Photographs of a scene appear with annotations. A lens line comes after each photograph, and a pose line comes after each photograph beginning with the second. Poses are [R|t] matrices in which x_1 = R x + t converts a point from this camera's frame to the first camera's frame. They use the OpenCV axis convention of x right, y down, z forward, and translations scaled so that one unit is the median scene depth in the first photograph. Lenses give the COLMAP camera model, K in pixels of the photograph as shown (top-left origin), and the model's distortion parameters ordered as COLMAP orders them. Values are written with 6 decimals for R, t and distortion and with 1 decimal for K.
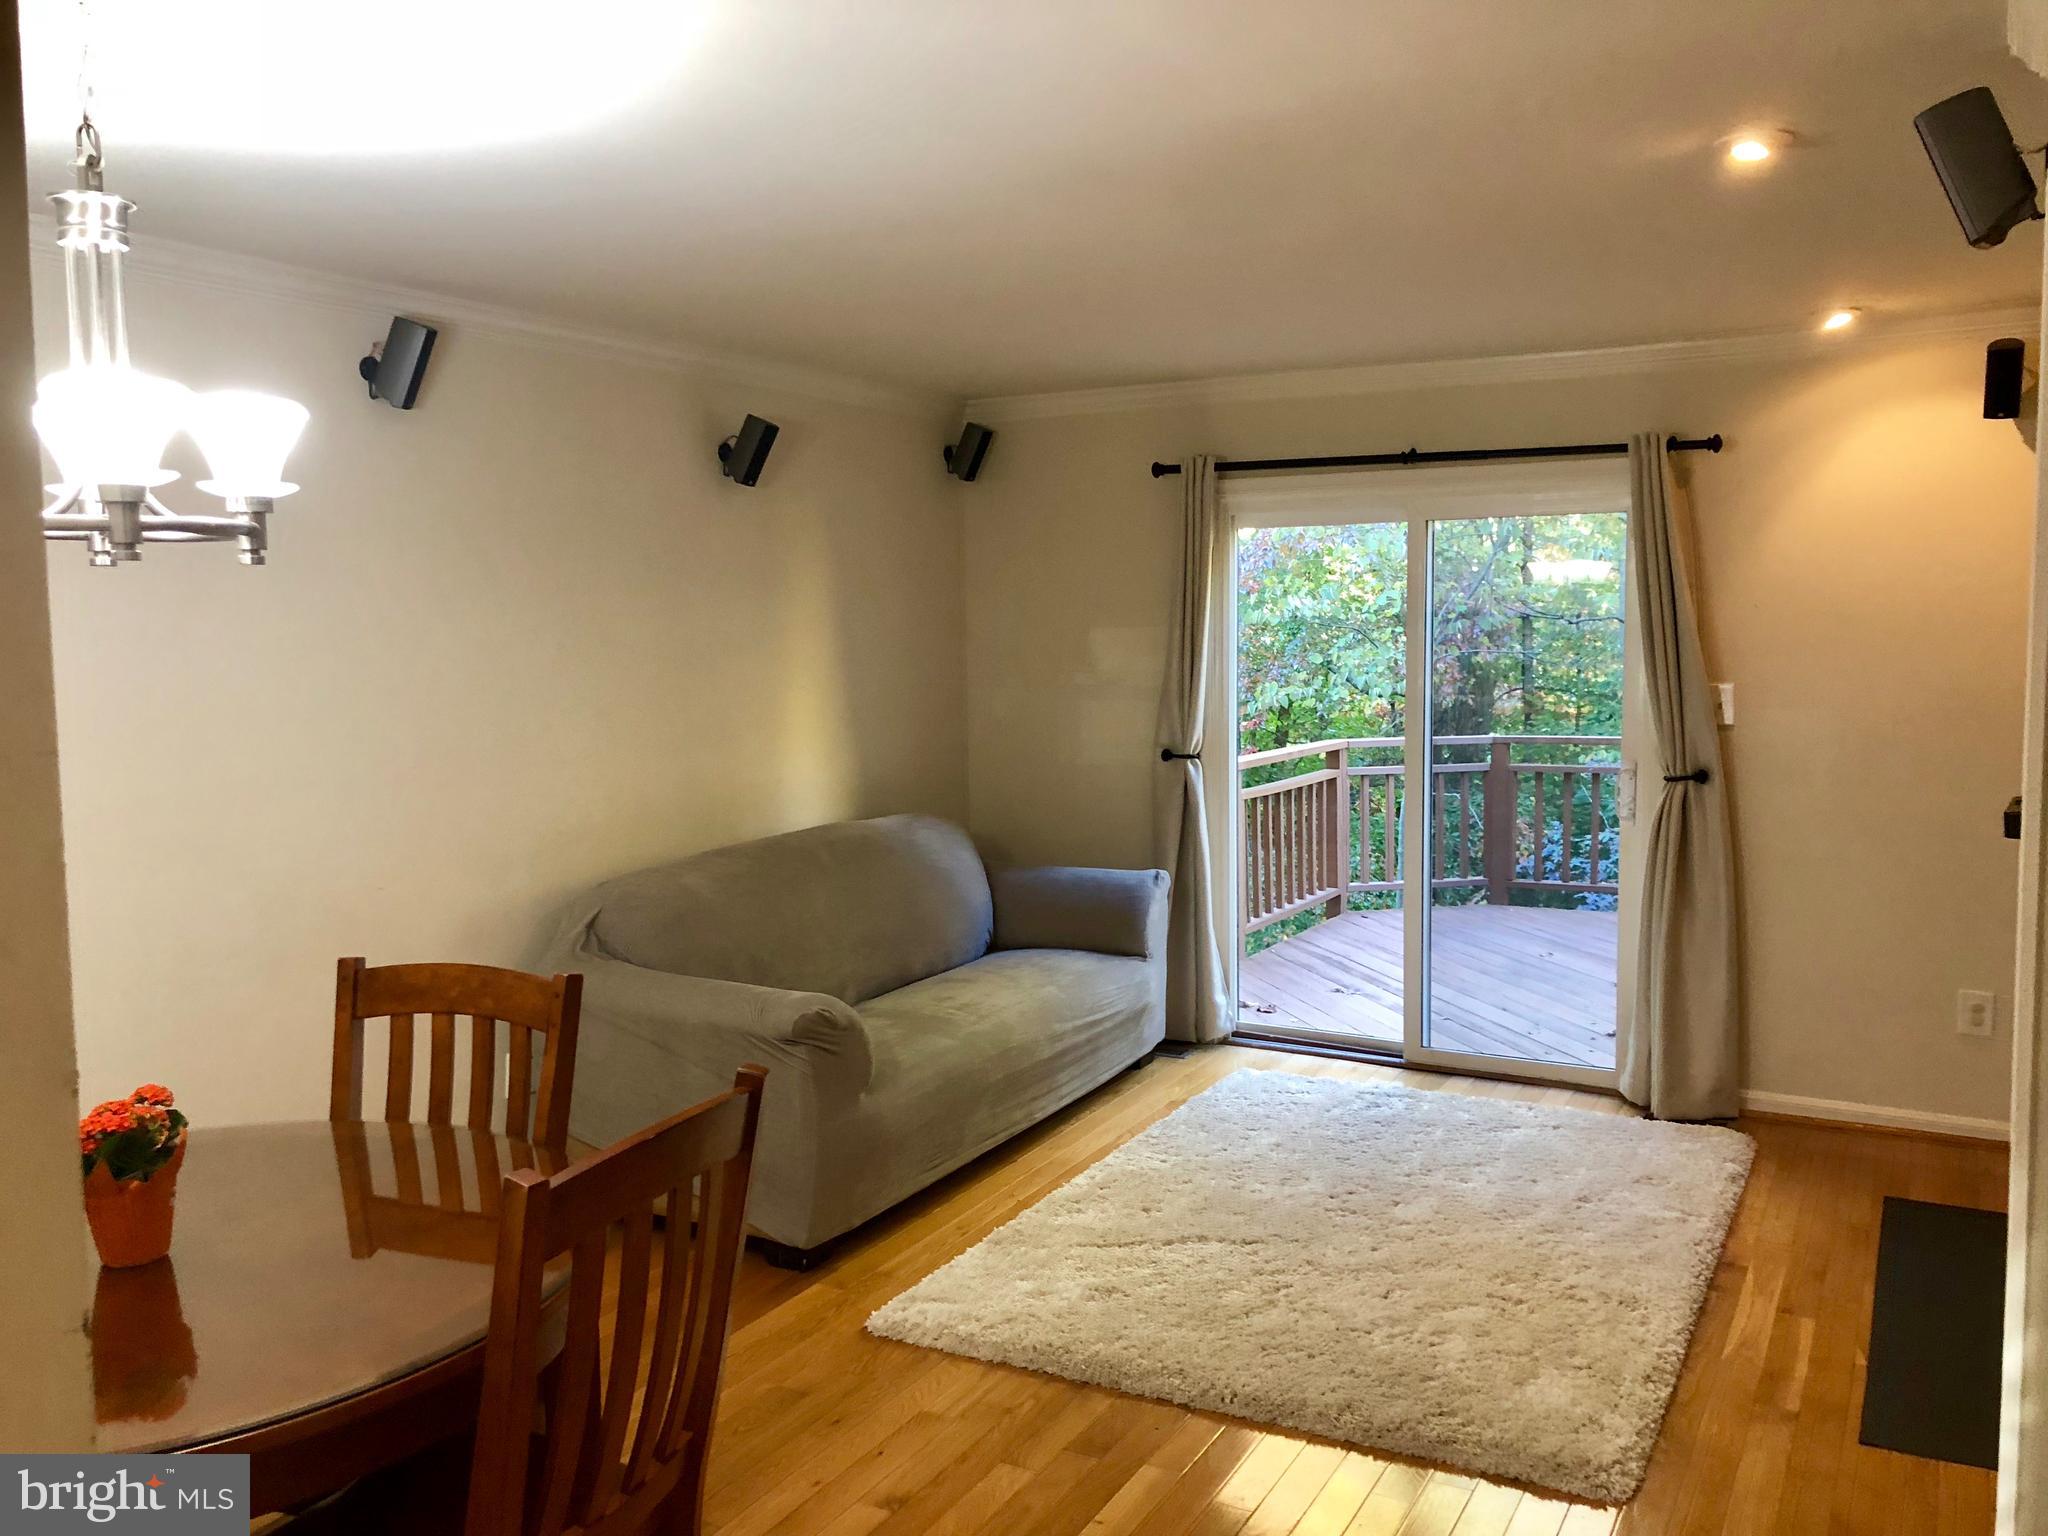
lens RADIAL K [[1687.8, 0, 1034.3], [0, 1687.8, 755.2], [0, 0, 1]] dist [0.044725, -0.018295]
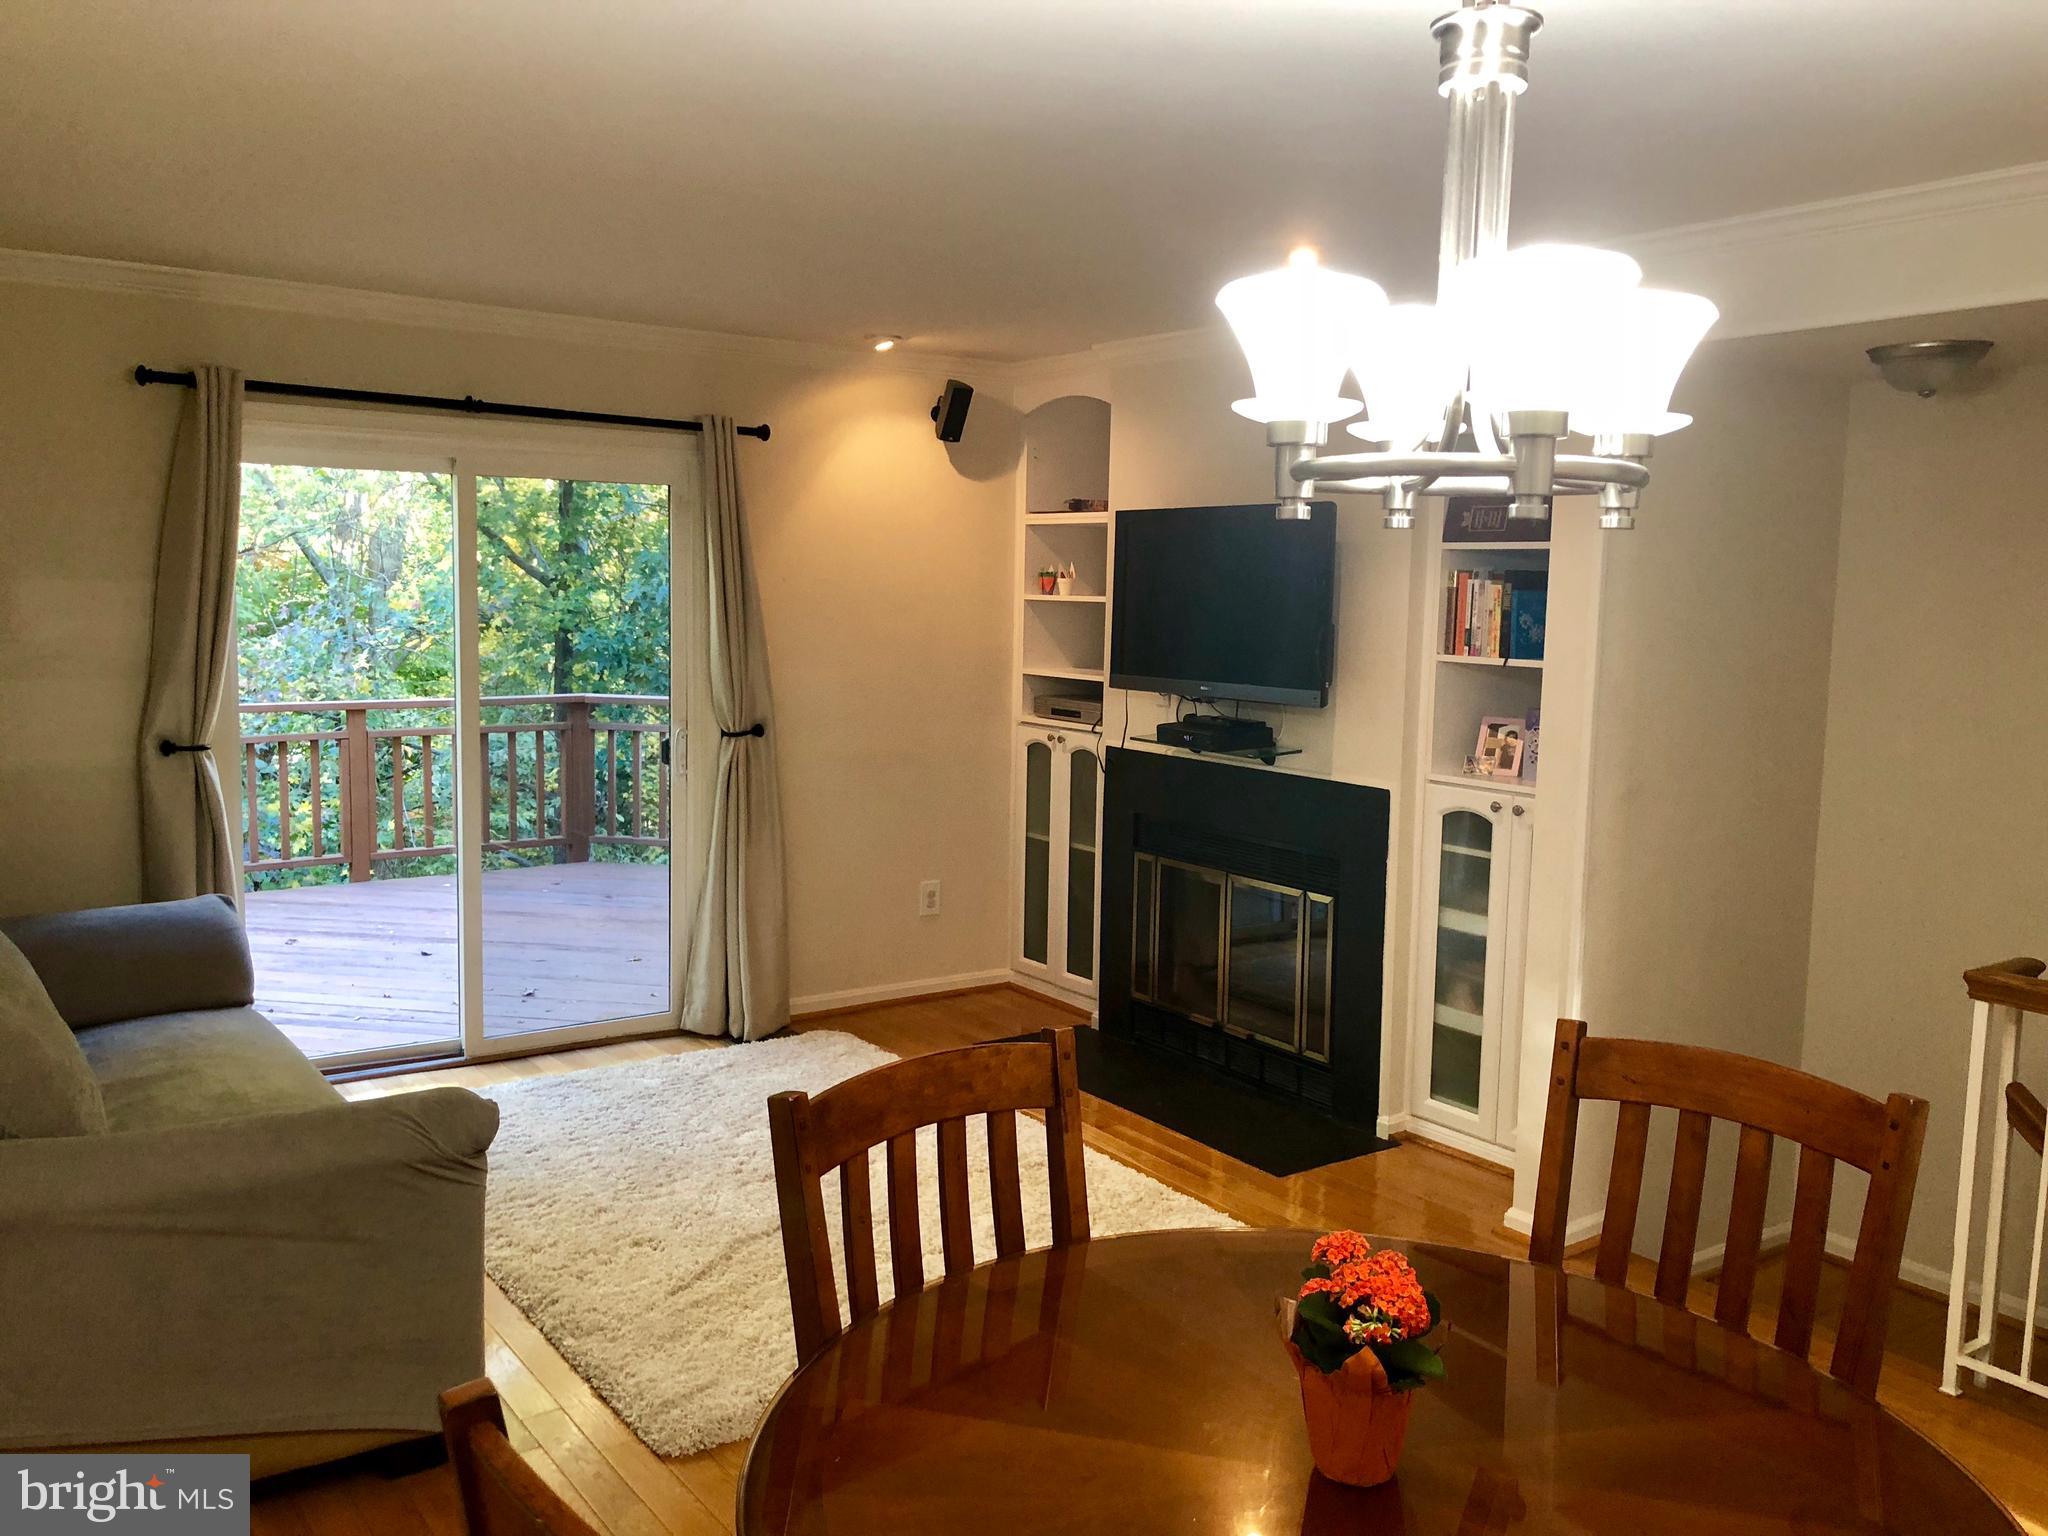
lens RADIAL K [[1687.8, 0, 1034.3], [0, 1687.8, 755.2], [0, 0, 1]] dist [0.044725, -0.018295]
pose [[0.431281, -0.072624, 0.899290, -0.499073], [0.050164, 0.997143, 0.056468, -0.023071], [-0.900822, 0.020758, 0.433692, 0.330925]]
